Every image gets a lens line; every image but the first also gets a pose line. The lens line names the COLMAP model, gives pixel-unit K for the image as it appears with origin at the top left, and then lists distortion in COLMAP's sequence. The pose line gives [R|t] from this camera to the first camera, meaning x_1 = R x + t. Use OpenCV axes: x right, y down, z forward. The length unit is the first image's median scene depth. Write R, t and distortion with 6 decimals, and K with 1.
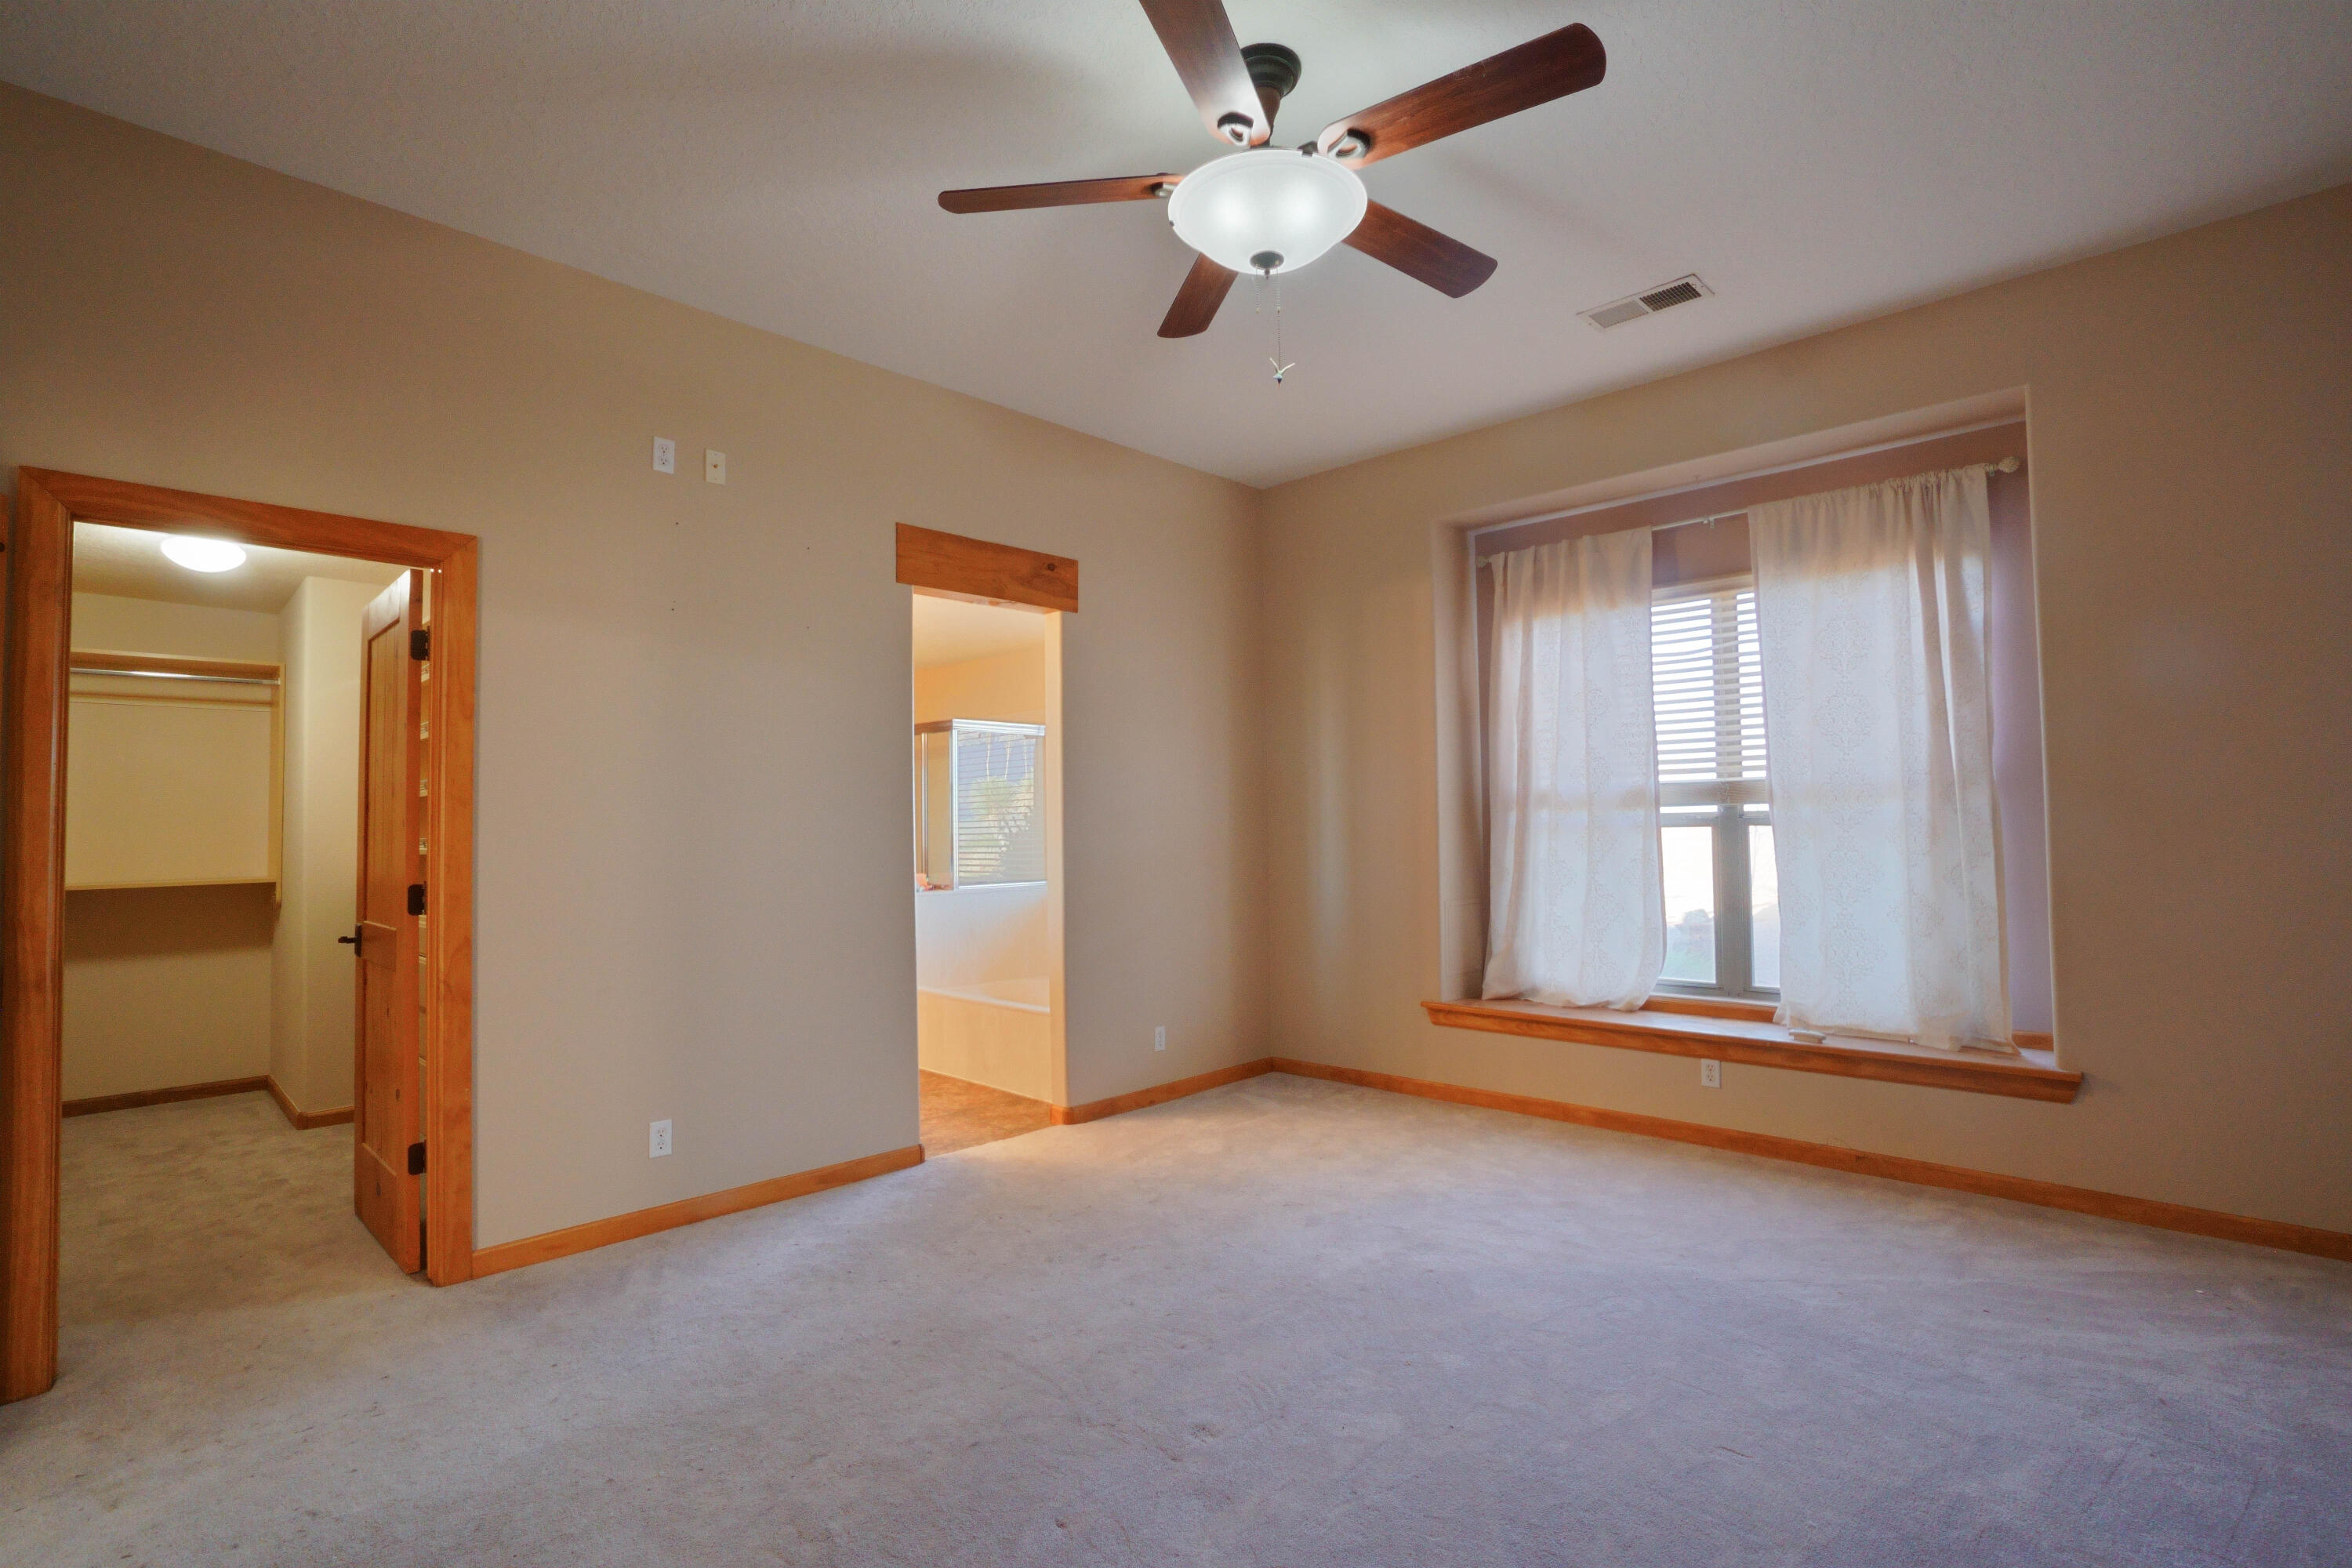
lens RADIAL K [[1083.6, 0, 1196.3], [0, 1083.6, 786.7], [0, 0, 1]] dist [-0.033121, 0.003449]
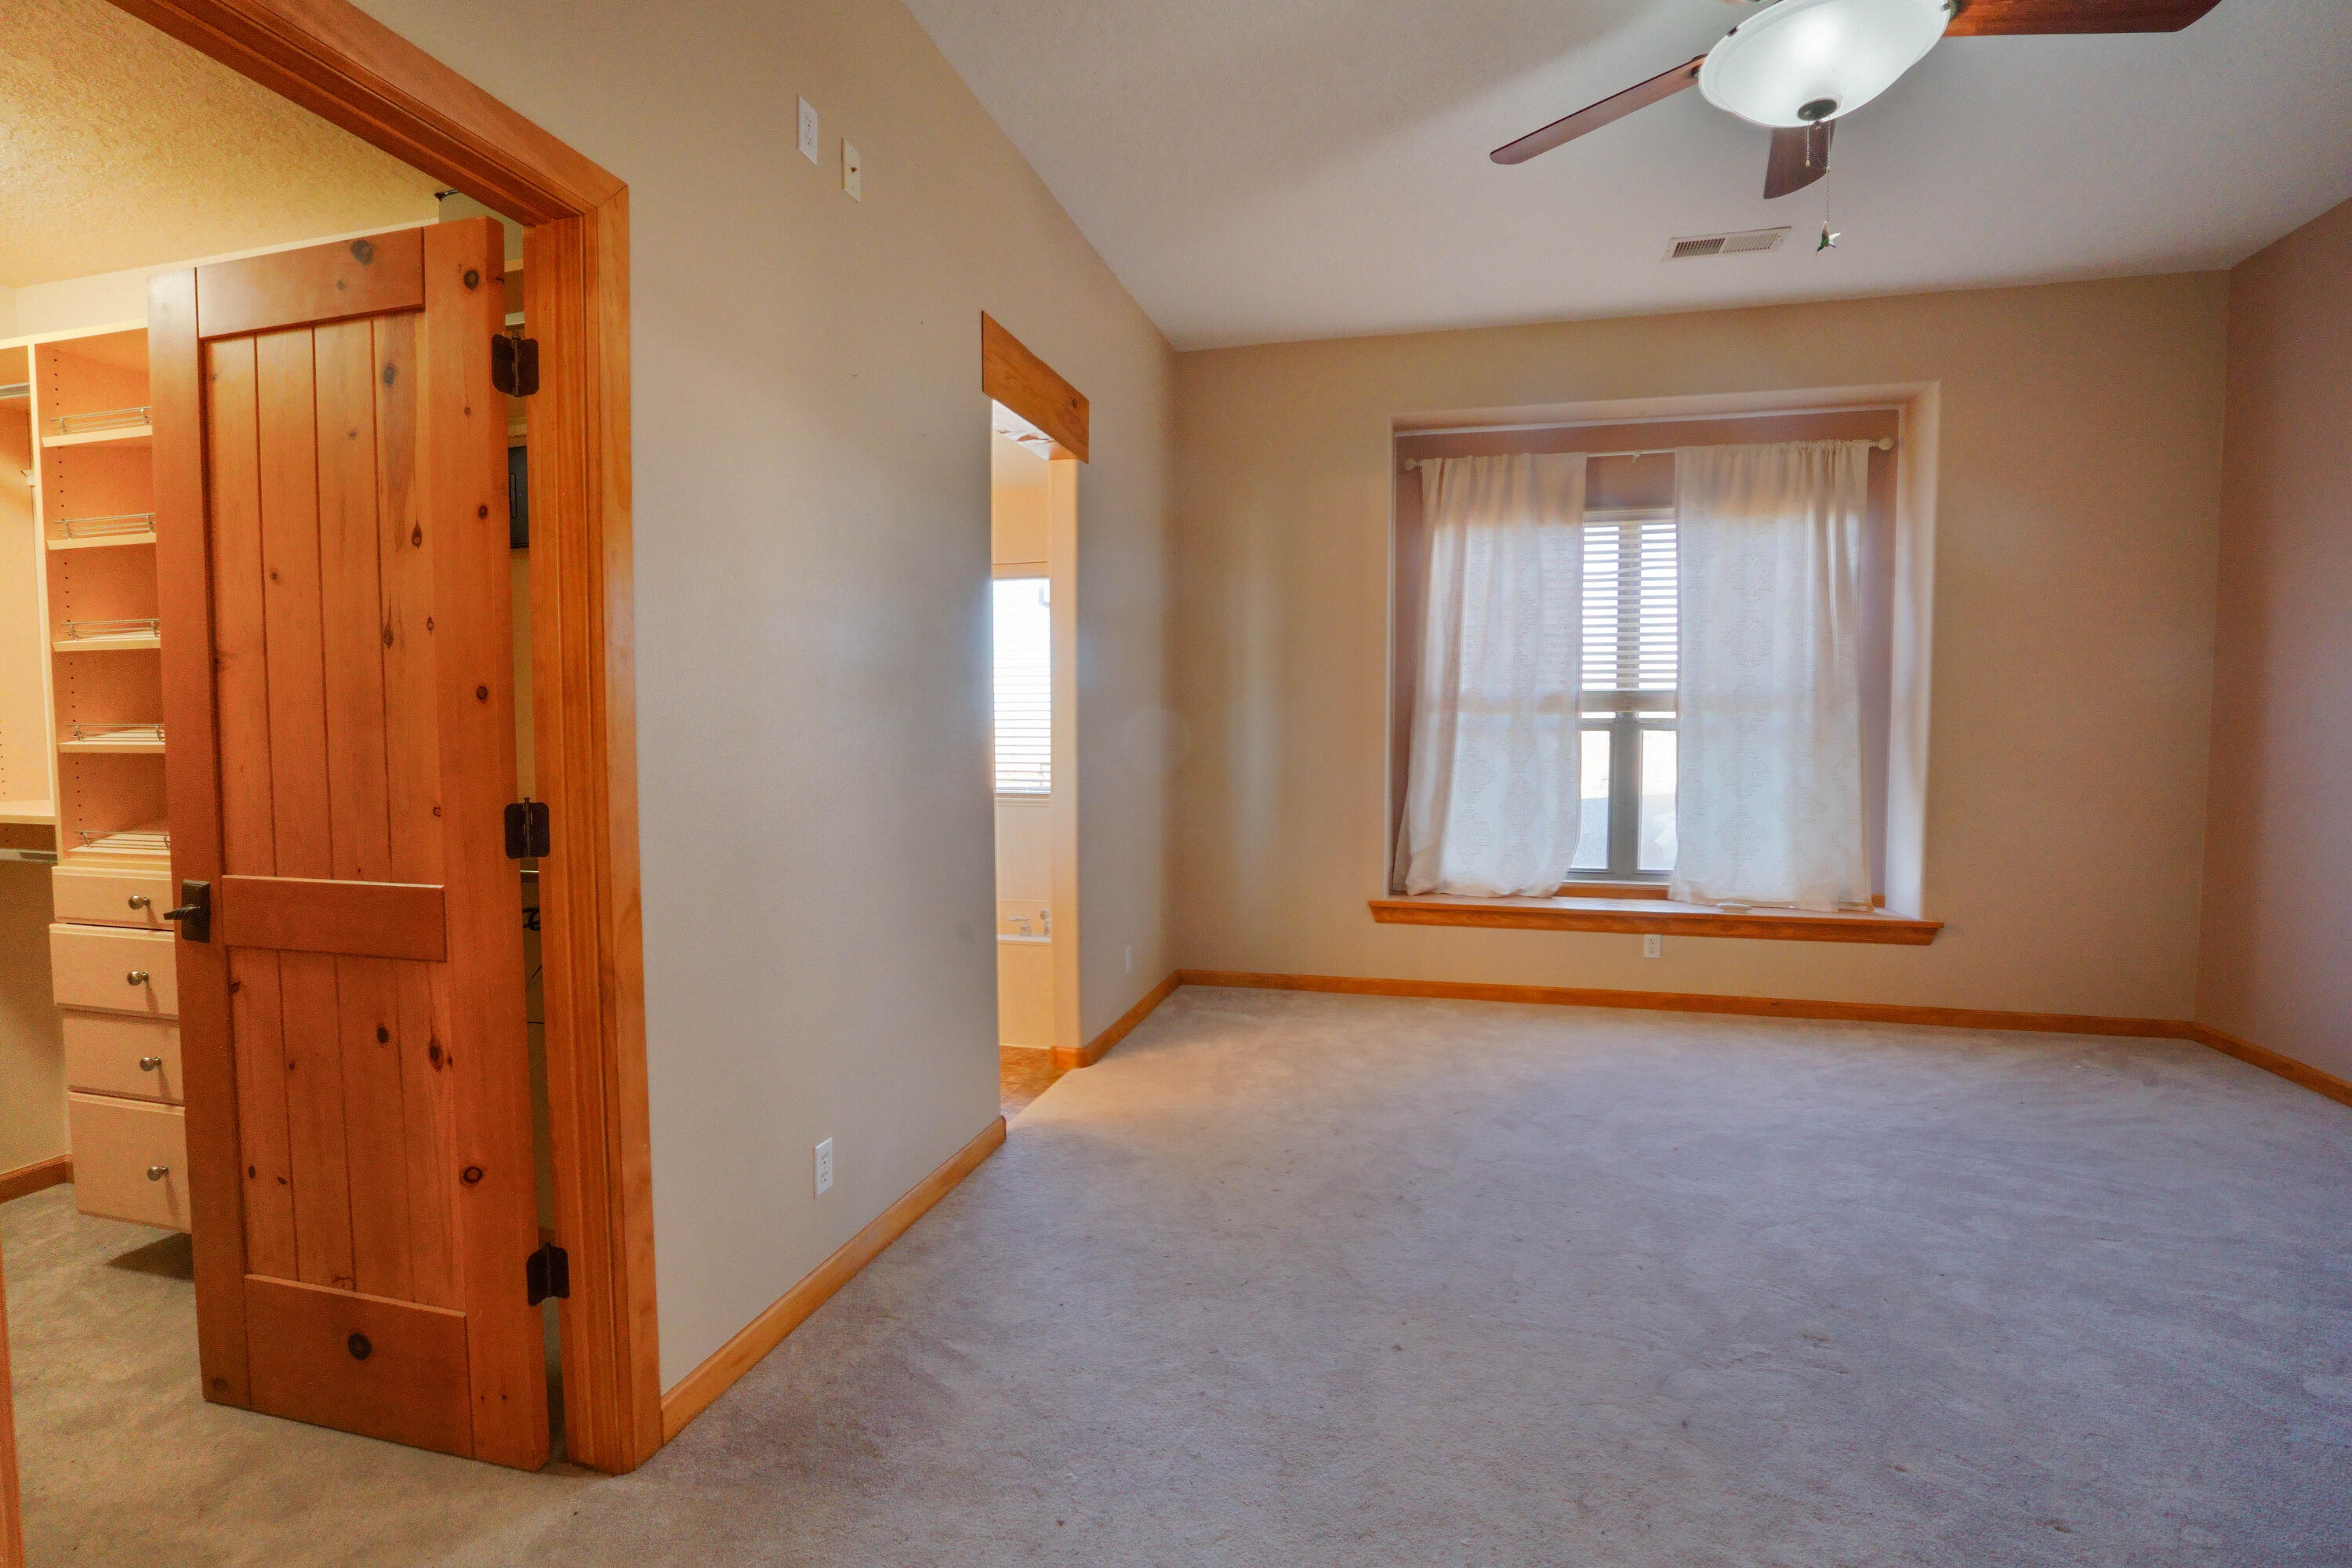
lens RADIAL K [[1083.6, 0, 1180.7], [0, 1083.6, 780.8], [0, 0, 1]] dist [-0.033121, 0.003449]
pose [[0.873533, -0.008667, 0.486687, -0.489771], [-0.031058, 0.996812, 0.073496, 0.021545], [-0.485772, -0.079317, 0.870479, 0.243925]]
